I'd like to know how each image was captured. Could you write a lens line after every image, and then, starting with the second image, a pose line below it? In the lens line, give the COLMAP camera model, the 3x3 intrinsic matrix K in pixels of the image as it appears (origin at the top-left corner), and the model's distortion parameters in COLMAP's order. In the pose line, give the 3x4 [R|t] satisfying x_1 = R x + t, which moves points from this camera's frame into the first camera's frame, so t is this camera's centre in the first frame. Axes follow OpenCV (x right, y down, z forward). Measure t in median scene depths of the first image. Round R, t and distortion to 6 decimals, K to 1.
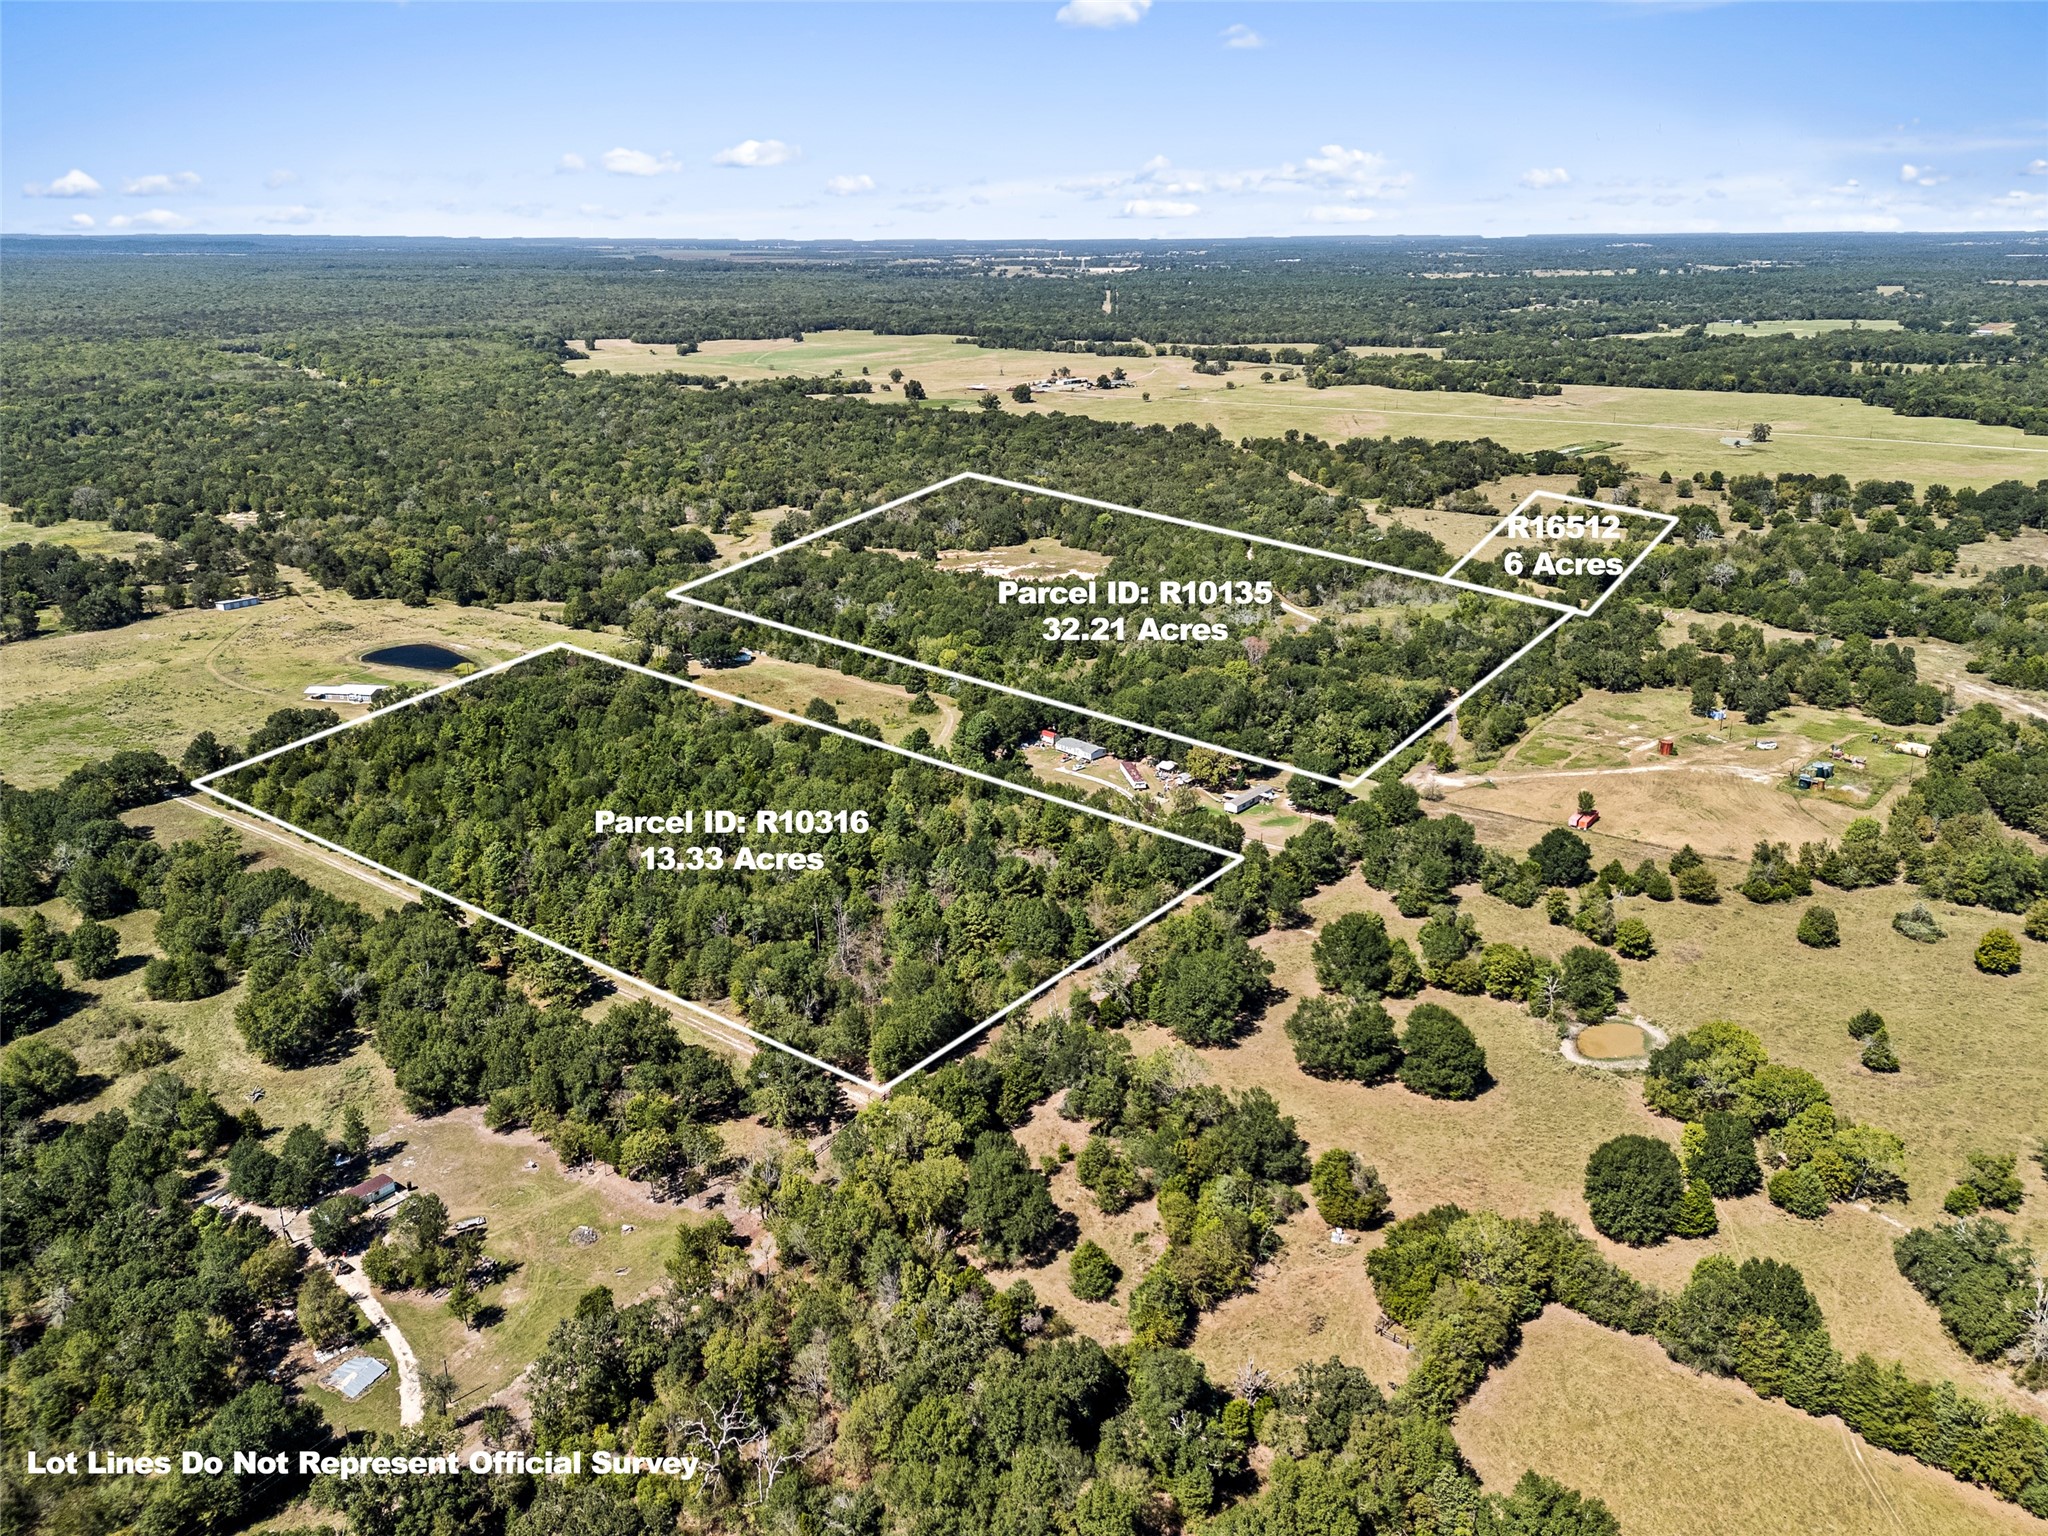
lens RADIAL K [[1477.5, 0, 1033.5], [0, 1477.5, 839.0], [0, 0, 1]] dist [0.061020, -0.050737]
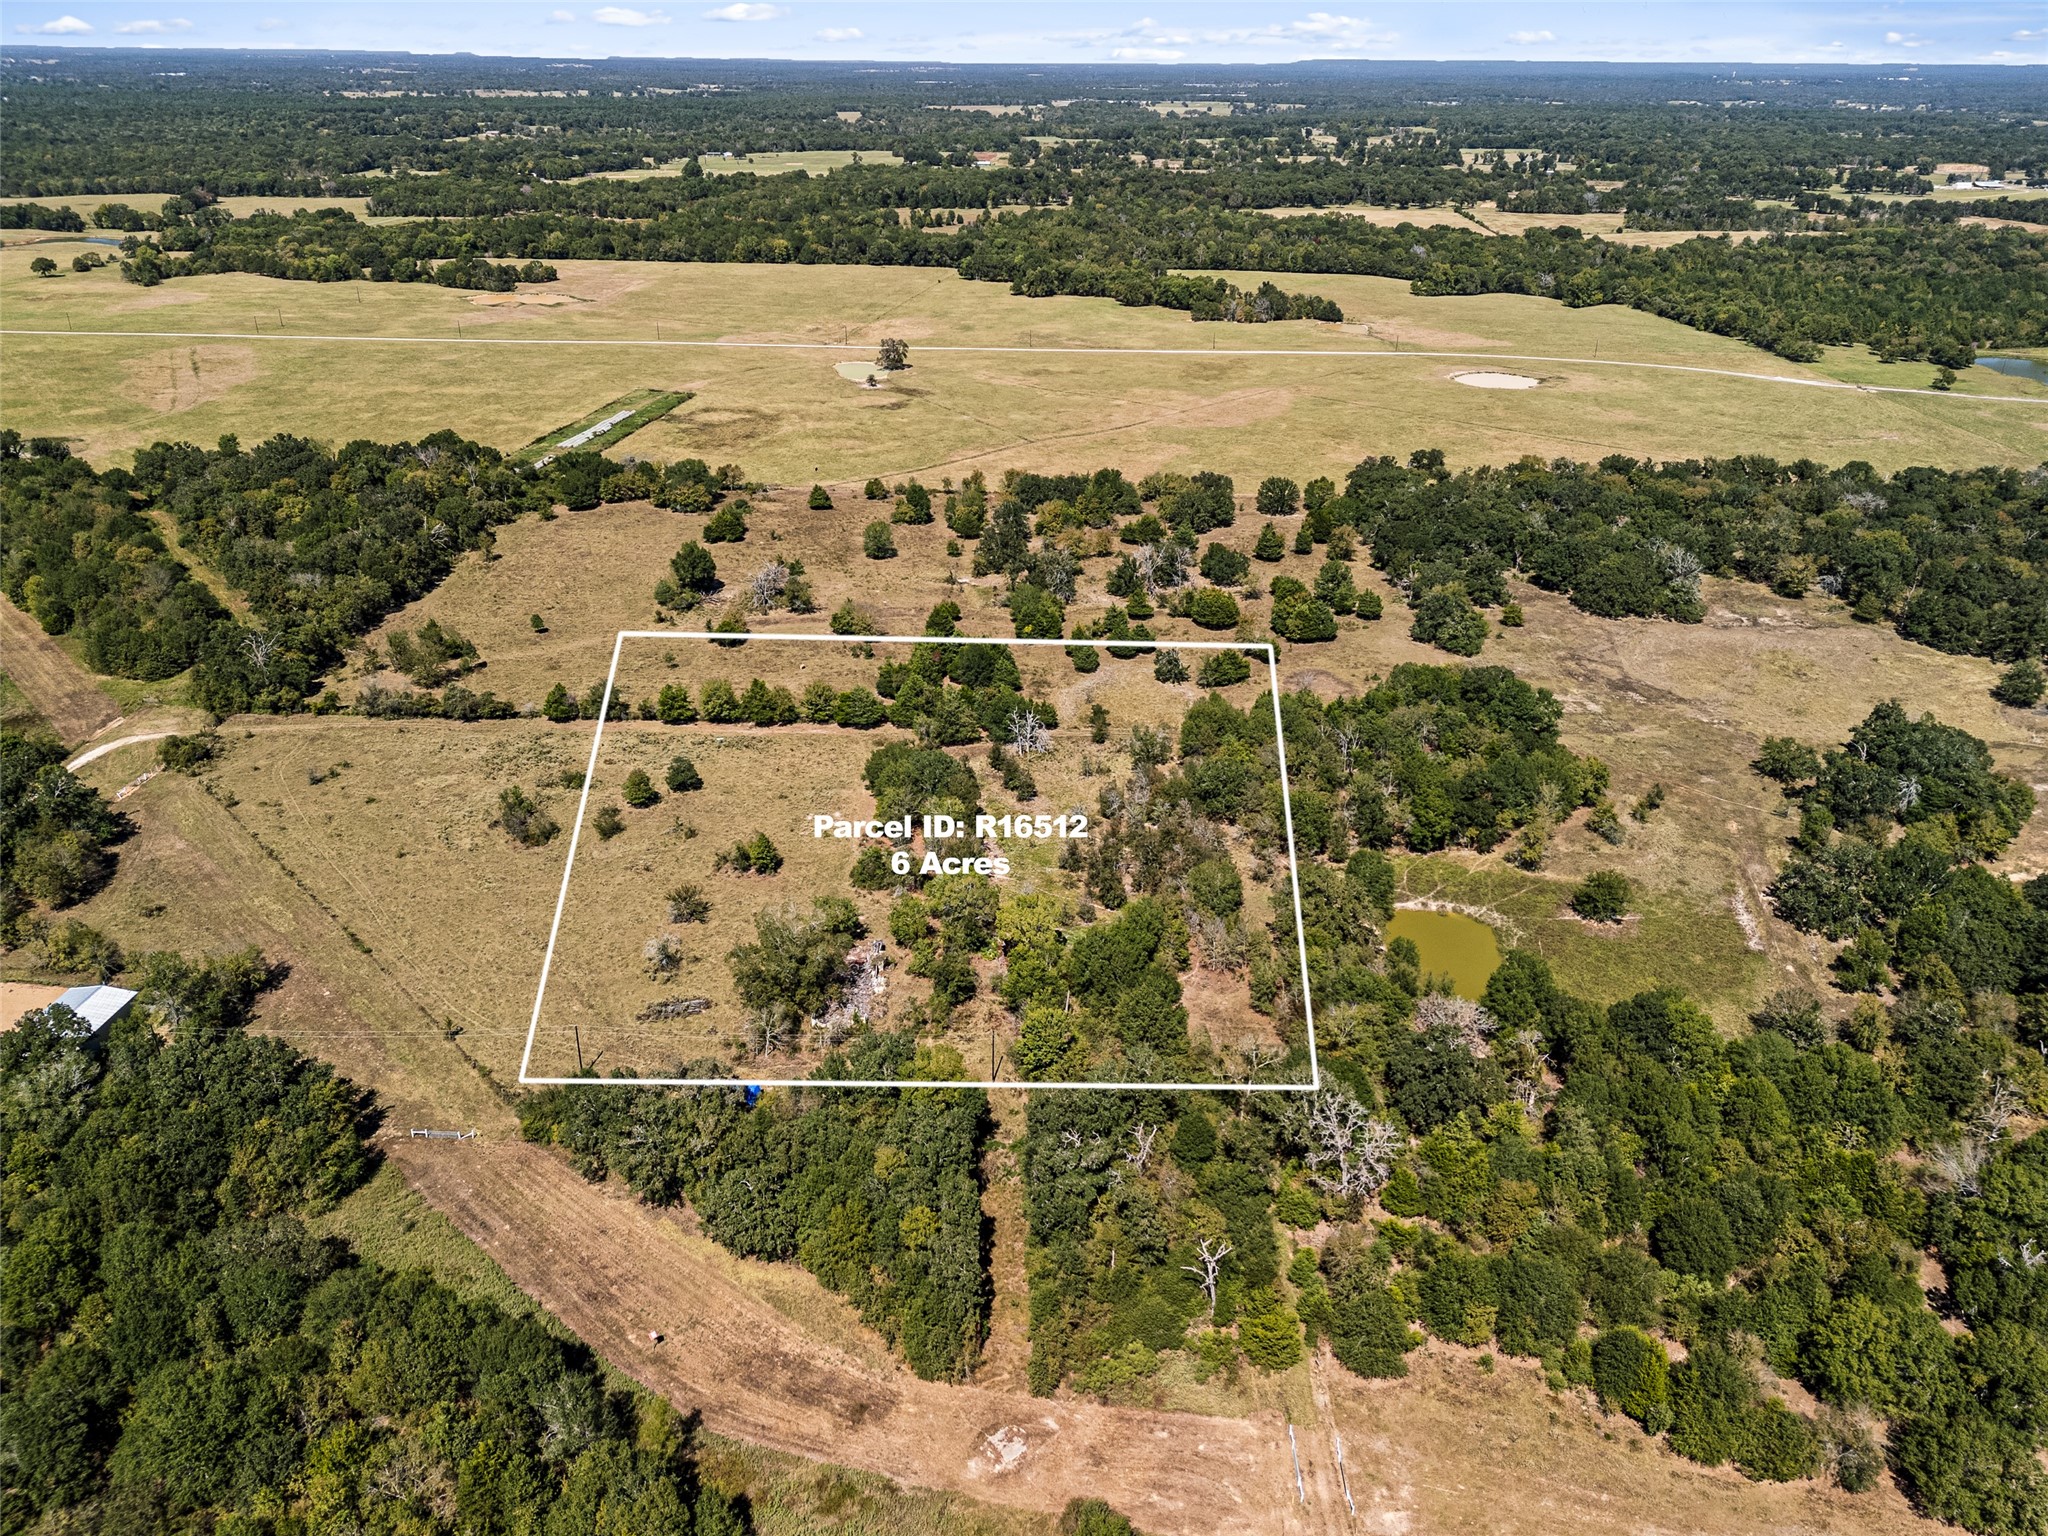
lens RADIAL K [[1477.5, 0, 1025.2], [0, 1477.5, 774.5], [0, 0, 1]] dist [0.061020, -0.050737]
pose [[0.811606, -0.241915, 0.531764, 0.112345], [0.207457, 0.970255, 0.124766, -0.119151], [-0.546130, 0.009058, 0.837652, 0.322676]]
